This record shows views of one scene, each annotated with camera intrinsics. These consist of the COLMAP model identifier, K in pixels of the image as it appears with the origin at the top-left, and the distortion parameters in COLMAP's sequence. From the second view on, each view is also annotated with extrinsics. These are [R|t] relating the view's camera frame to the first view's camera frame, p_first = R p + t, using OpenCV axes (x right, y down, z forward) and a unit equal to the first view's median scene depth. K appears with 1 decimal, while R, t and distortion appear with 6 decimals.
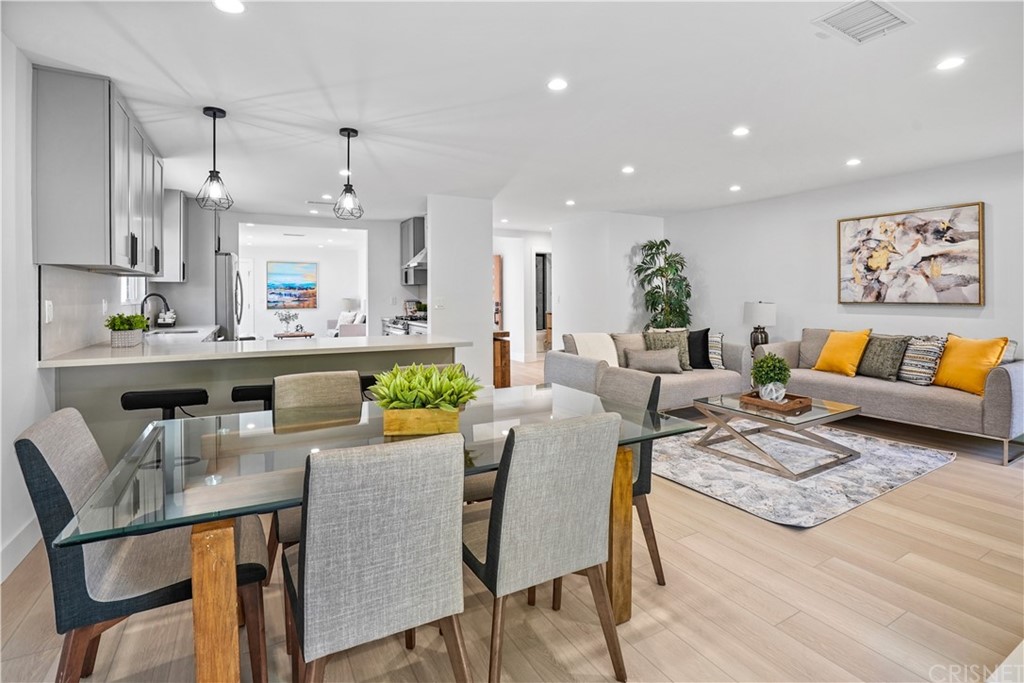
lens RADIAL K [[493.4, 0, 493.9], [0, 493.4, 297.0], [0, 0, 1]] dist [-0.000791, 0.000024]
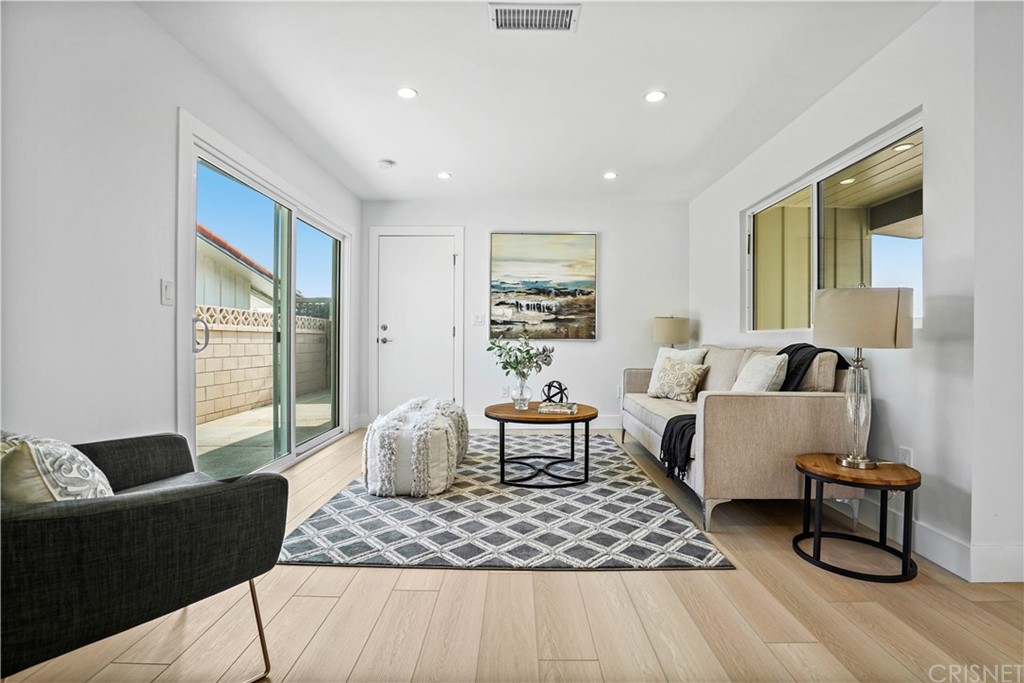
lens RADIAL K [[474.1, 0, 512.0], [0, 474.1, 341.5], [0, 0, 1]] dist [-0.044457, 0.012022]
pose [[0.887611, 0.010632, -0.460470, -0.434386], [-0.010095, 0.999942, 0.003630, 0.044807], [0.460482, 0.001427, 0.887668, 1.117101]]
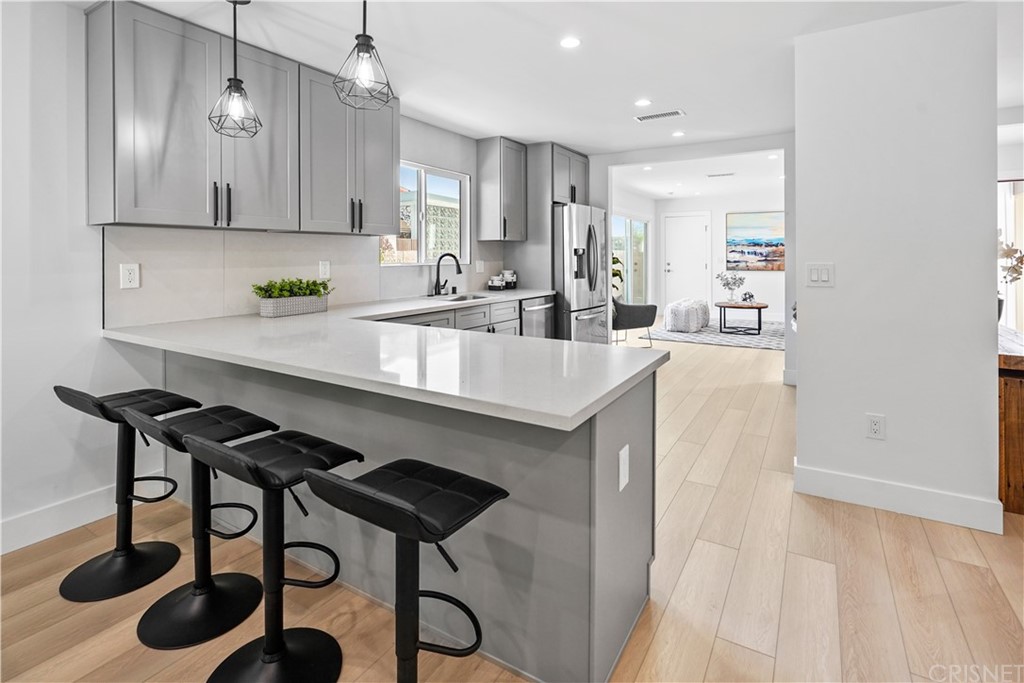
lens RADIAL K [[493.8, 0, 516.4], [0, 493.8, 257.6], [0, 0, 1]] dist [-0.001501, 0.000134]
pose [[0.527551, 0.006946, -0.849495, 0.108308], [-0.001055, 0.999971, 0.007521, -0.004925], [0.849523, -0.003071, 0.527543, 0.461663]]
